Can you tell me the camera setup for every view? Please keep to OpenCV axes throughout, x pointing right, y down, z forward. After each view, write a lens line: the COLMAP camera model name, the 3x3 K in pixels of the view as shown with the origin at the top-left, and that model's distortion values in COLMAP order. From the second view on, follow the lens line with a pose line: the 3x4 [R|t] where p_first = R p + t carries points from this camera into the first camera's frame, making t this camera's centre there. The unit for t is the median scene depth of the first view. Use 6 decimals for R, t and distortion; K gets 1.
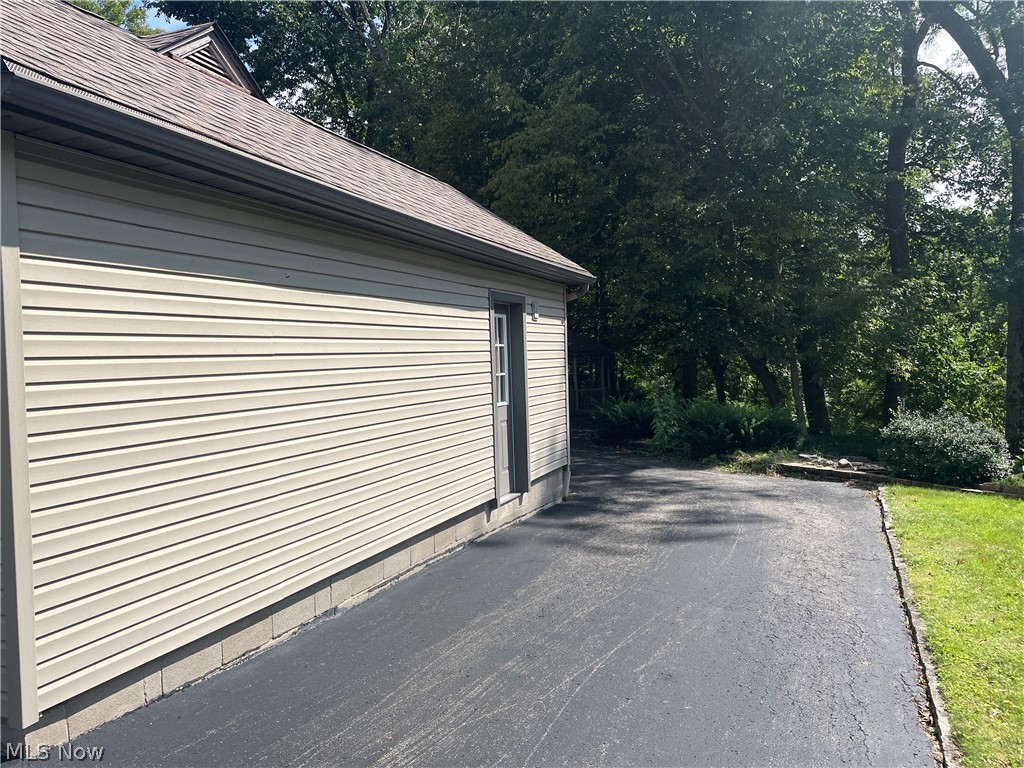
lens RADIAL K [[783.1, 0, 510.4], [0, 783.1, 379.8], [0, 0, 1]] dist [0.006667, -0.002798]
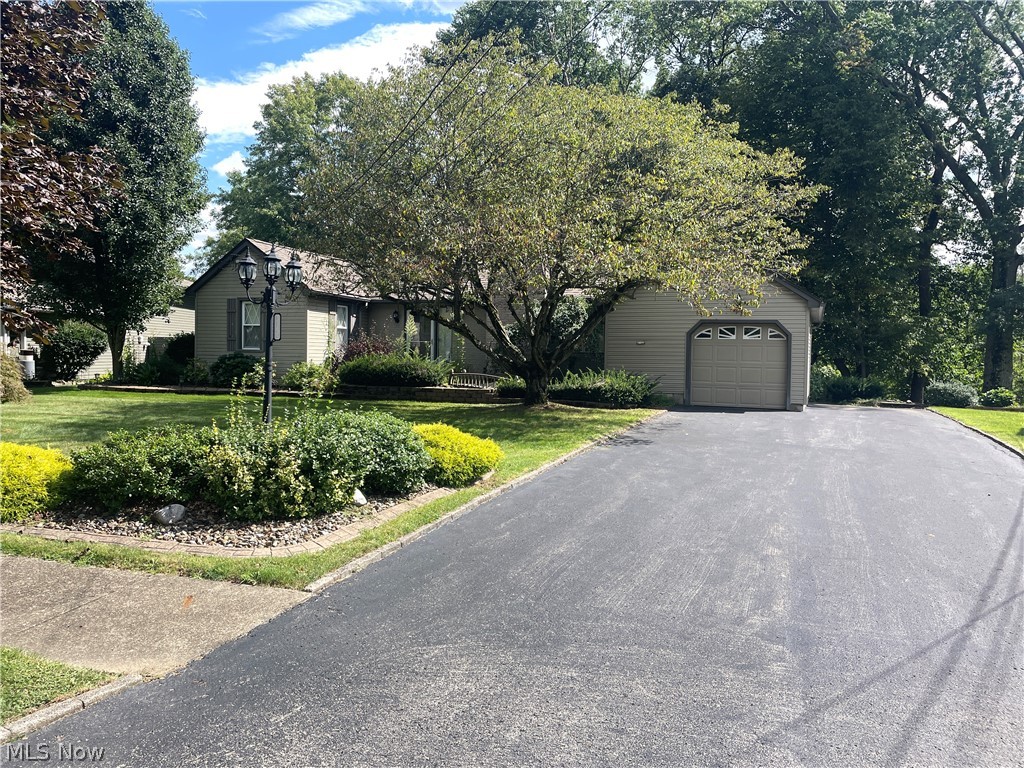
lens RADIAL K [[783.1, 0, 513.4], [0, 783.1, 388.7], [0, 0, 1]] dist [0.006667, -0.002798]
pose [[0.998977, 0.044326, 0.008935, -0.385004], [-0.044438, 0.998931, 0.012759, 0.043780], [-0.008360, -0.013143, 0.999879, -0.660358]]
